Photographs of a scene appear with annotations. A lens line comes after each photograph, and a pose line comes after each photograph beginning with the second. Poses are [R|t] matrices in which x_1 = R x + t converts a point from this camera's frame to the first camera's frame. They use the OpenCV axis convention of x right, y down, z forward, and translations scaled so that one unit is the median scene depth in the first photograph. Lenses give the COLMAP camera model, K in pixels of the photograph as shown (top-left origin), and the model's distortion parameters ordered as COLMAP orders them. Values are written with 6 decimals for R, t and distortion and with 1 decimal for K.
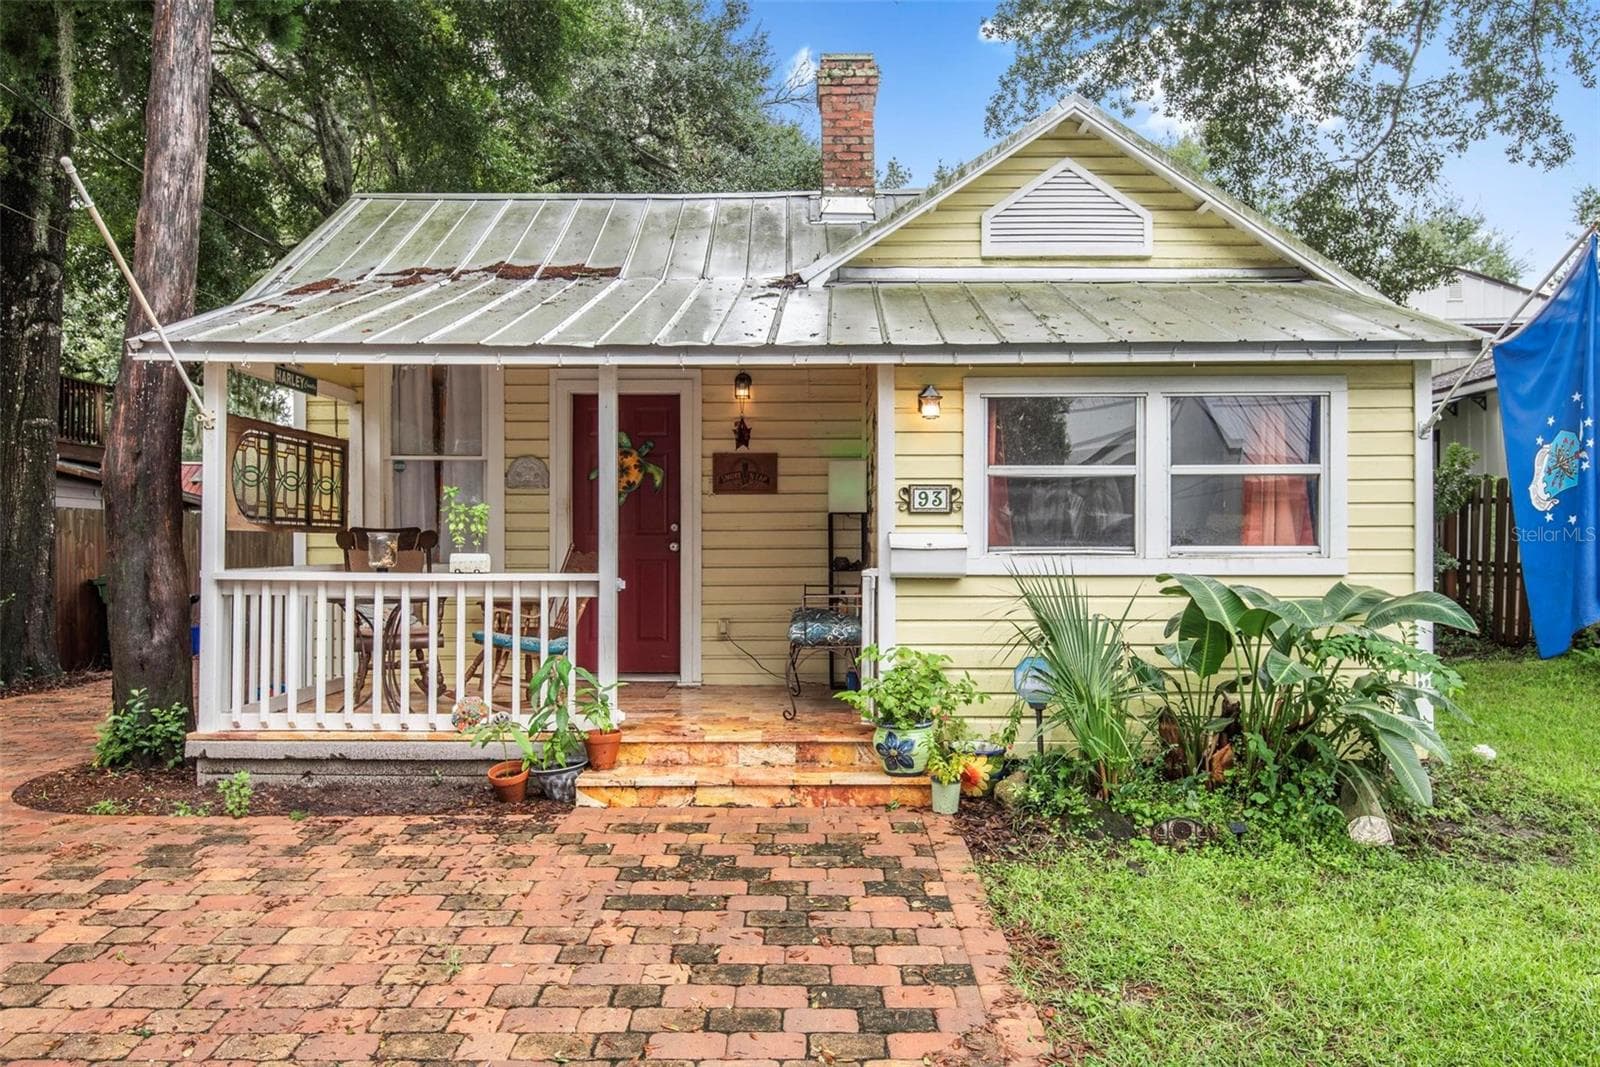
lens RADIAL K [[1179.2, 0, 812.1], [0, 1179.2, 532.9], [0, 0, 1]] dist [0.026551, -0.020657]
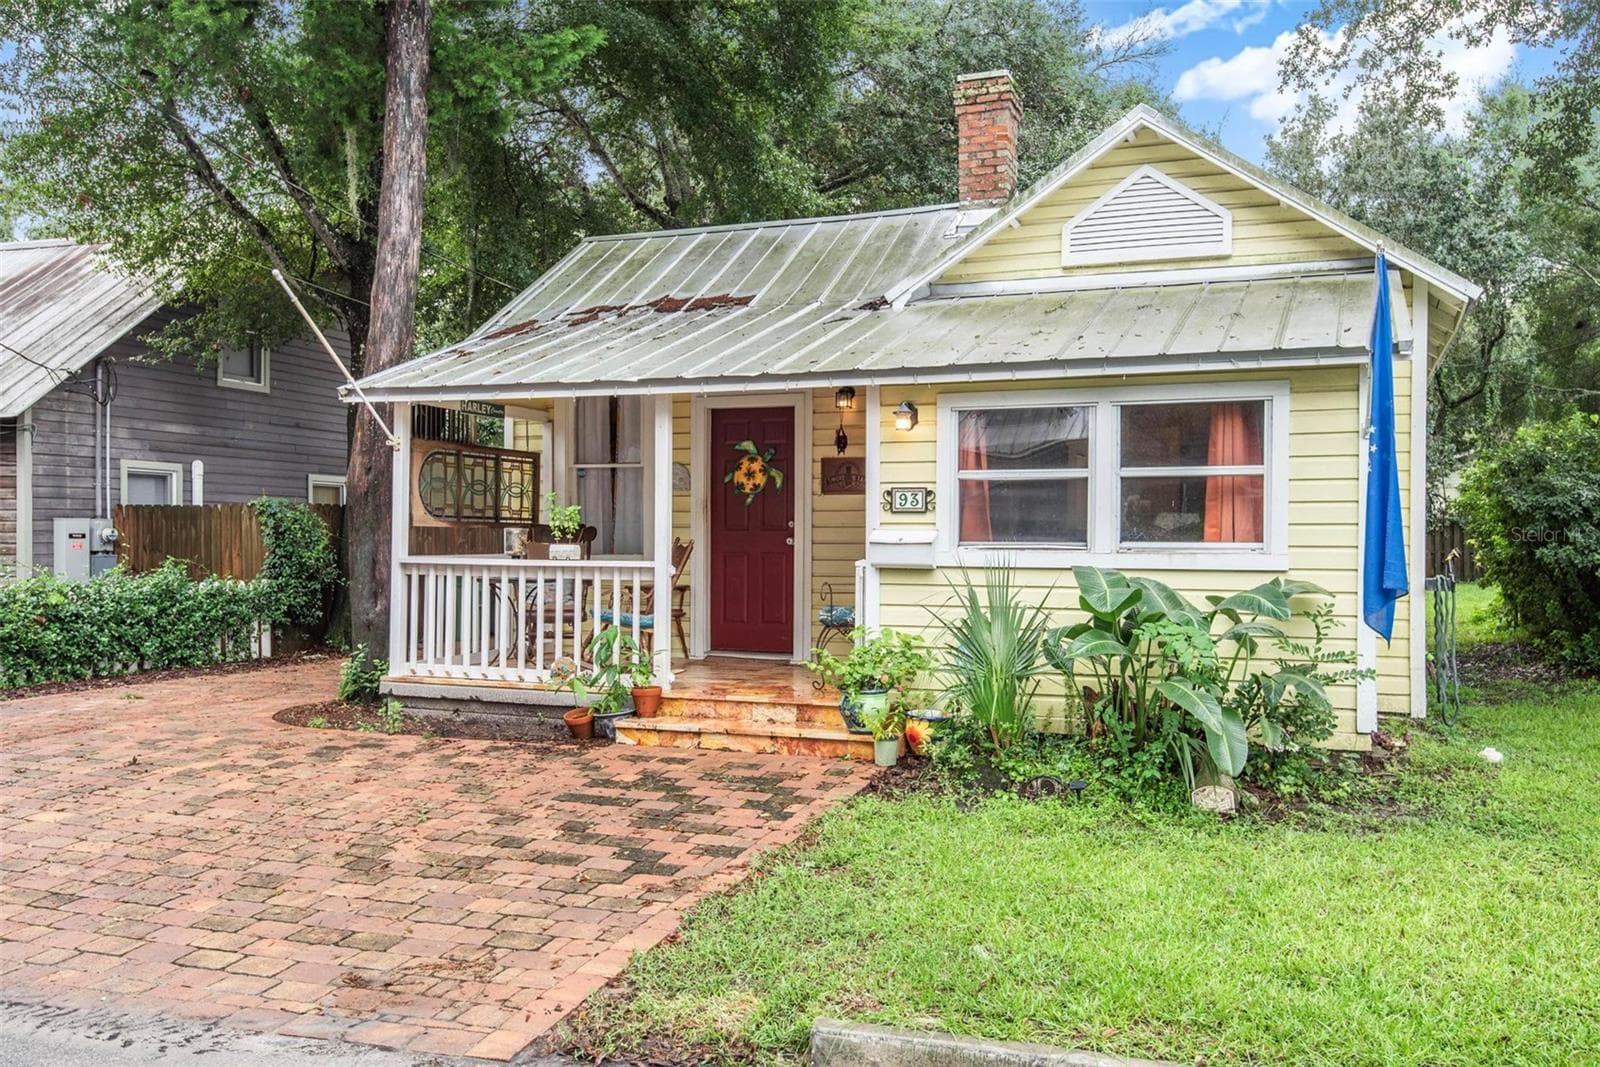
lens RADIAL K [[1347.1, 0, 810.4], [0, 1347.1, 535.3], [0, 0, 1]] dist [0.034669, -0.010137]
pose [[0.933995, 0.004208, -0.357261, 0.479383], [-0.002609, 0.999984, 0.004956, -0.000646], [0.357276, -0.003697, 0.933992, -0.264626]]
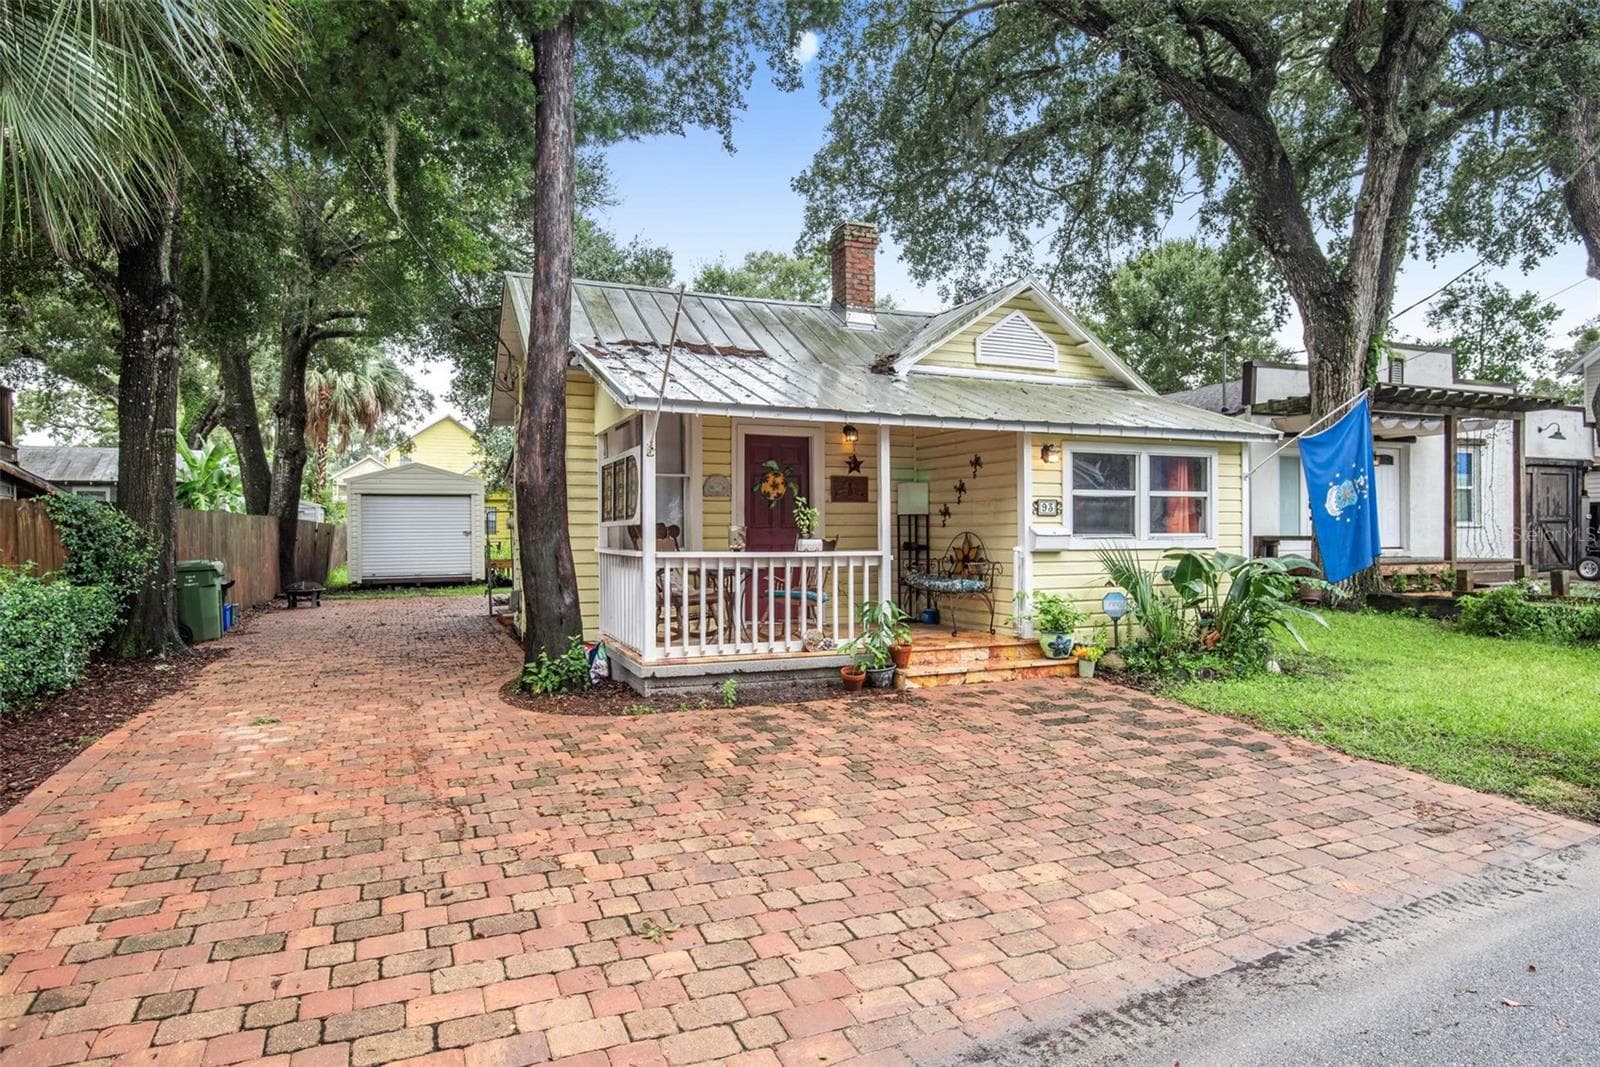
lens RADIAL K [[915.4, 0, 807.5], [0, 915.4, 533.2], [0, 0, 1]] dist [0.001555, -0.019353]
pose [[0.913645, -0.001892, 0.406509, -0.796521], [-0.000023, 0.999989, 0.004706, 0.003537], [-0.406513, -0.004309, 0.913635, -0.123448]]
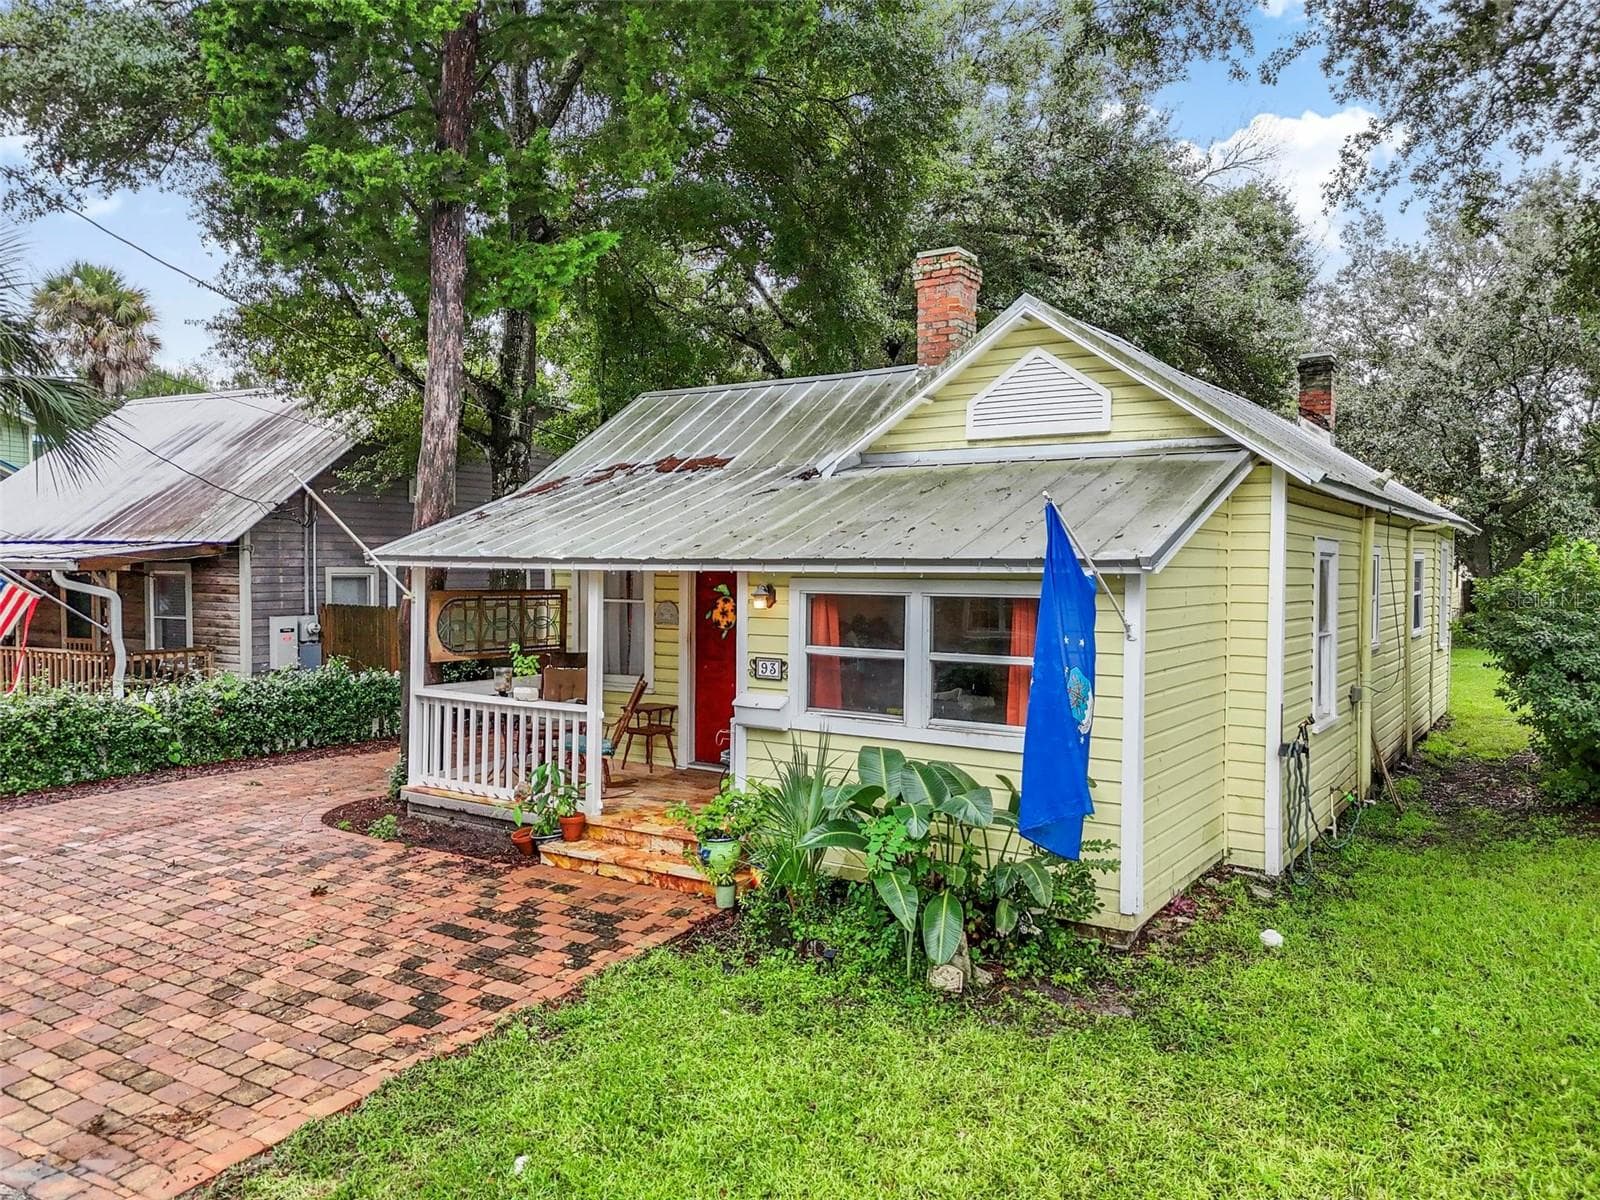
lens RADIAL K [[1176.2, 0, 804.6], [0, 1176.2, 594.8], [0, 0, 1]] dist [0.055919, -0.037286]
pose [[0.836978, 0.020269, -0.546862, 0.849422], [-0.004790, 0.999547, 0.029717, -0.150849], [0.547216, -0.022253, 0.836695, -0.078049]]
